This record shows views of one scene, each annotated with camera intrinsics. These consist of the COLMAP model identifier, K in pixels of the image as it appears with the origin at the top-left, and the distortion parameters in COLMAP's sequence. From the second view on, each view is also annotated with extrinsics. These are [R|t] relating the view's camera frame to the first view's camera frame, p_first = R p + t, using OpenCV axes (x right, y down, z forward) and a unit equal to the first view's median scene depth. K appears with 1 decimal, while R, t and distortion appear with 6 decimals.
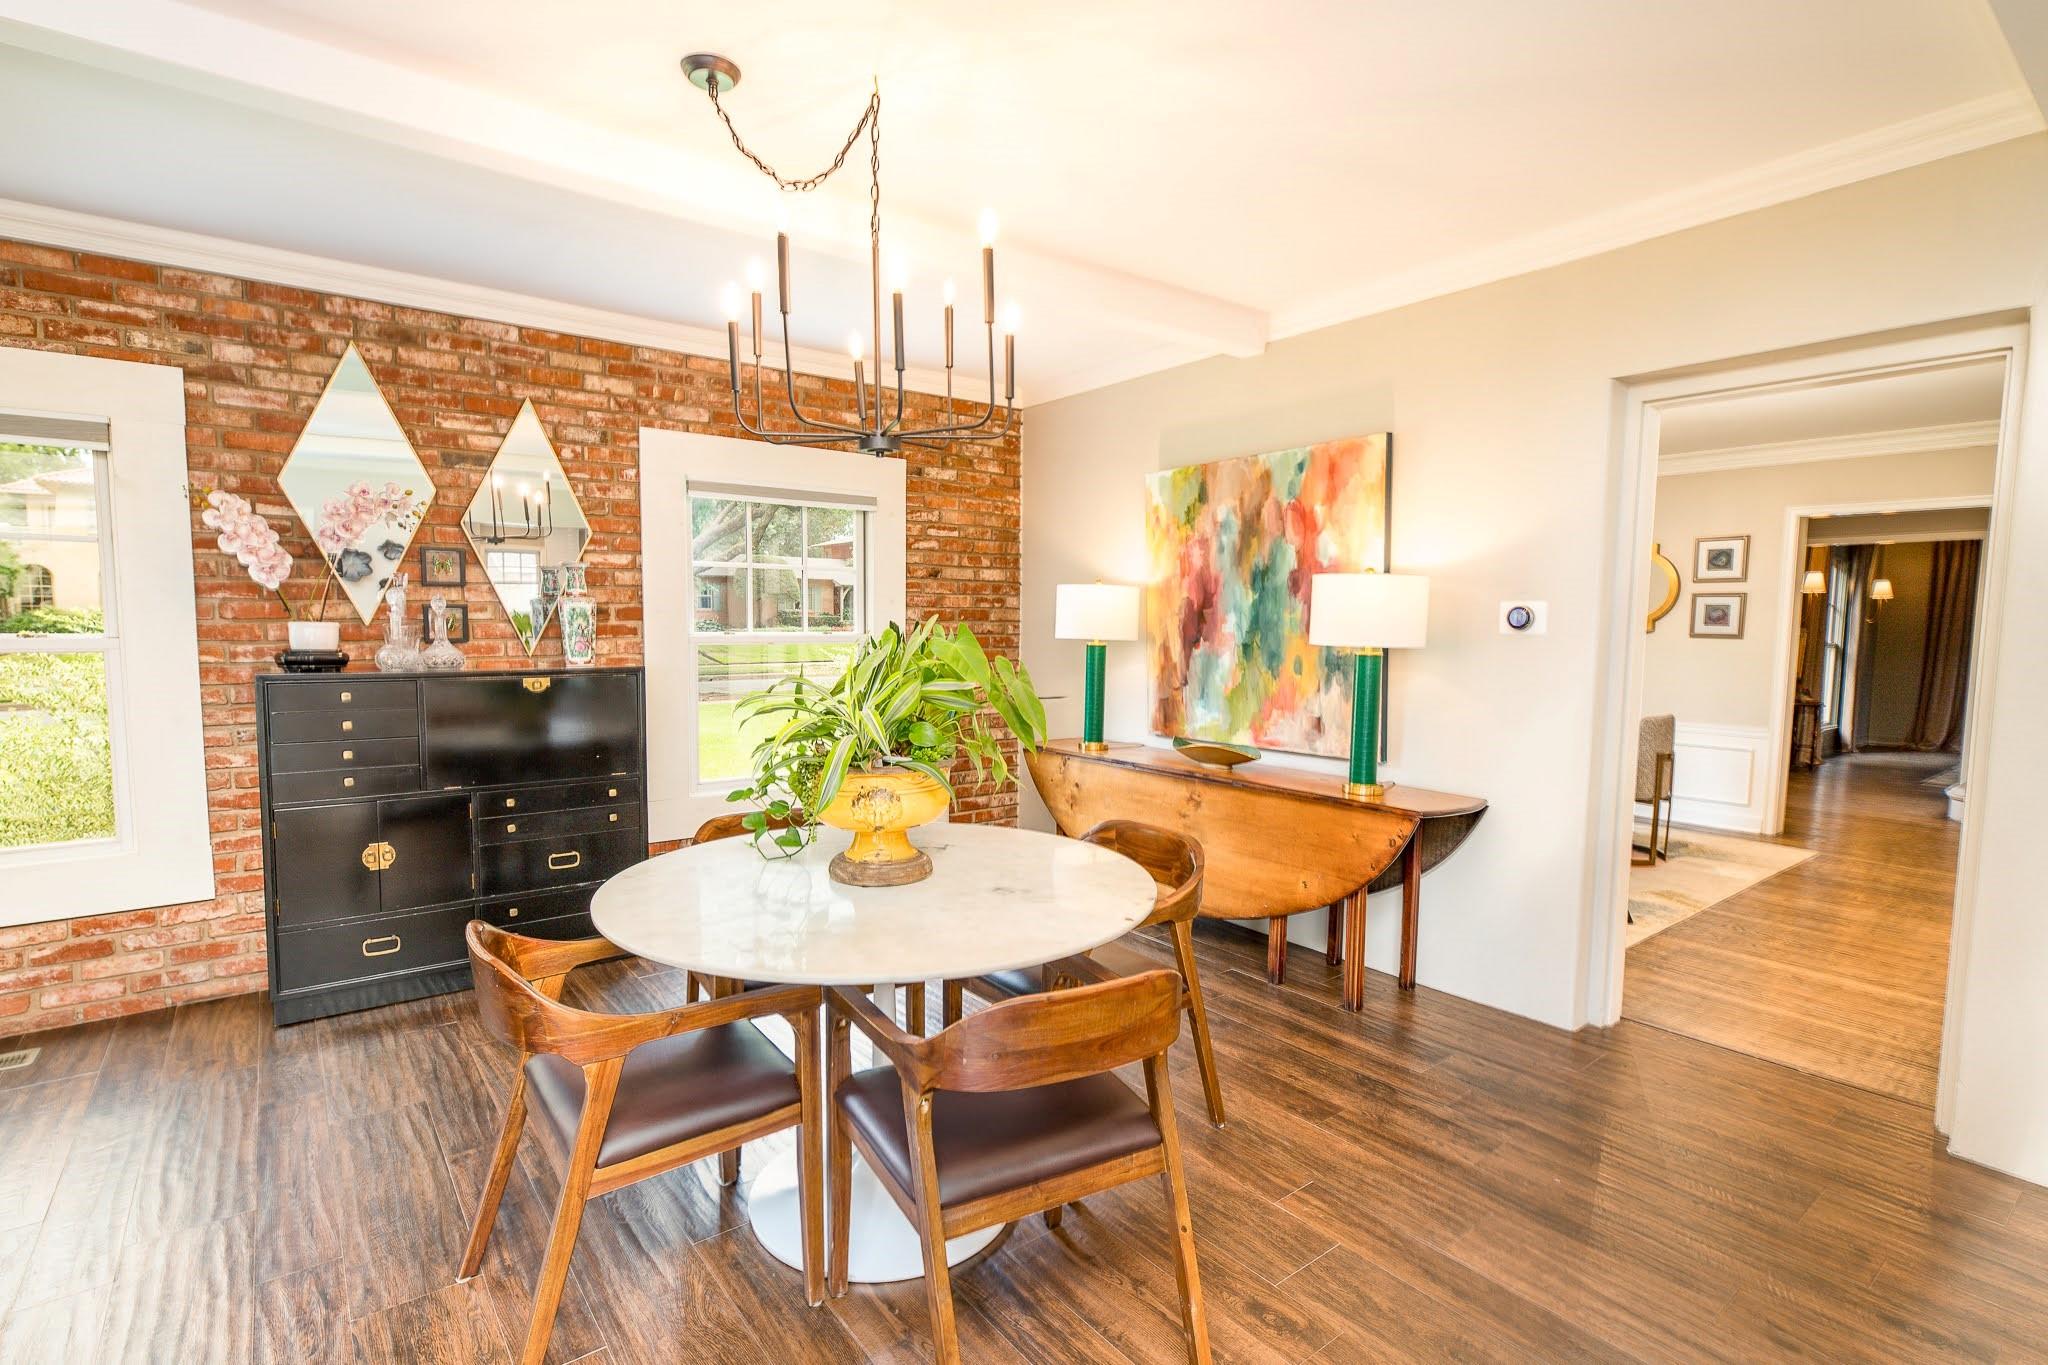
lens RADIAL K [[968.0, 0, 1006.1], [0, 968.0, 700.0], [0, 0, 1]] dist [0.000967, -0.000780]
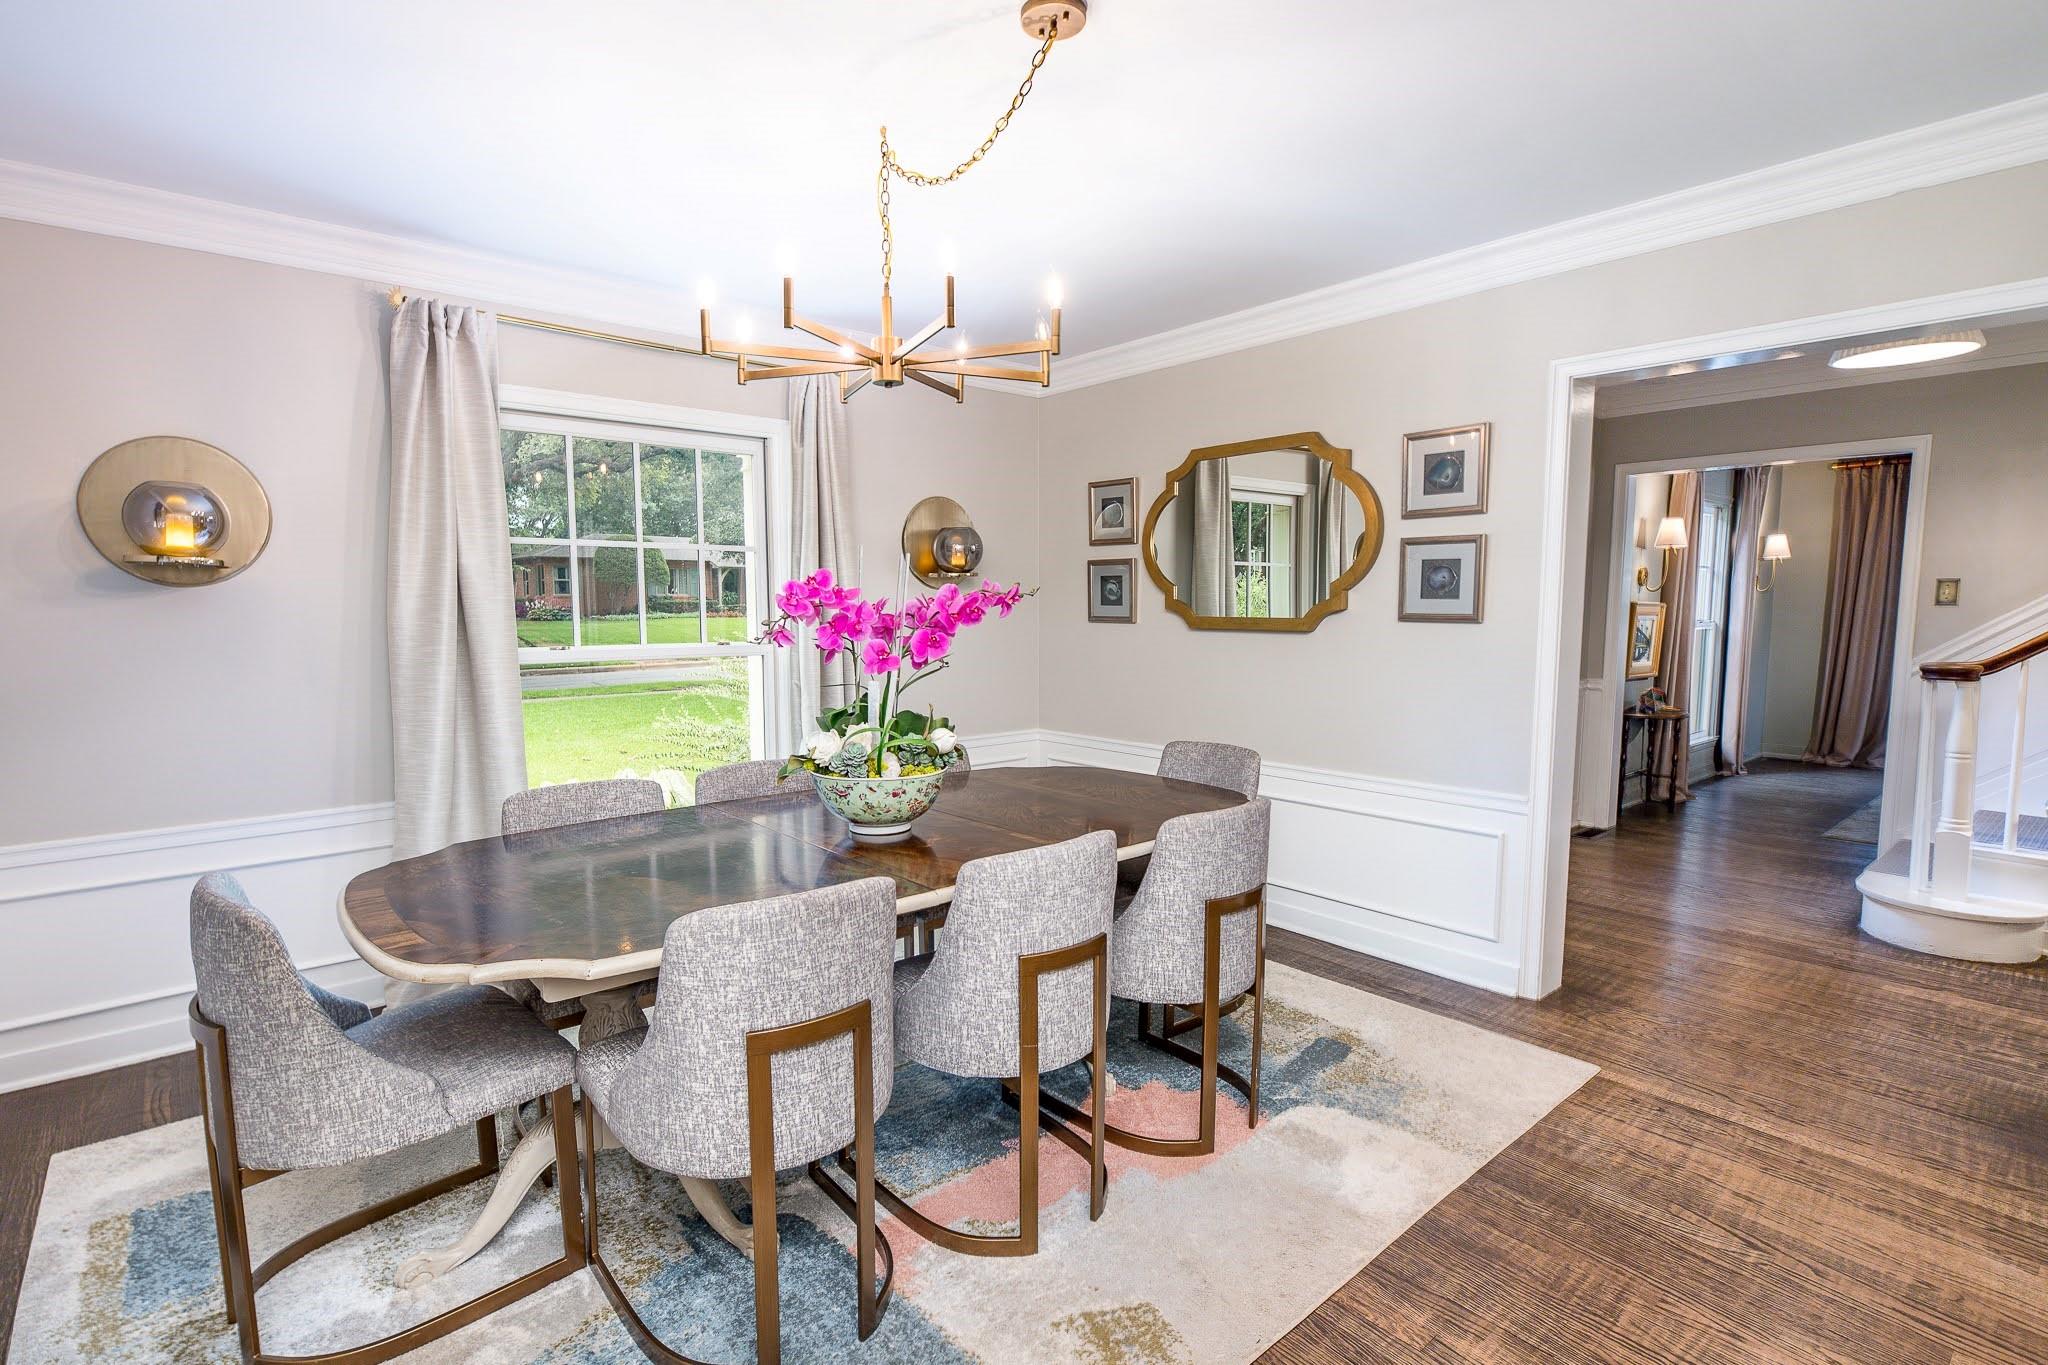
lens RADIAL K [[968.0, 0, 1006.1], [0, 968.0, 700.0], [0, 0, 1]] dist [0.000967, -0.000780]
pose [[0.998969, -0.015521, 0.042669, 0.463225], [0.014722, 0.999712, 0.018967, -0.034713], [-0.042951, -0.018320, 0.998909, 0.471268]]
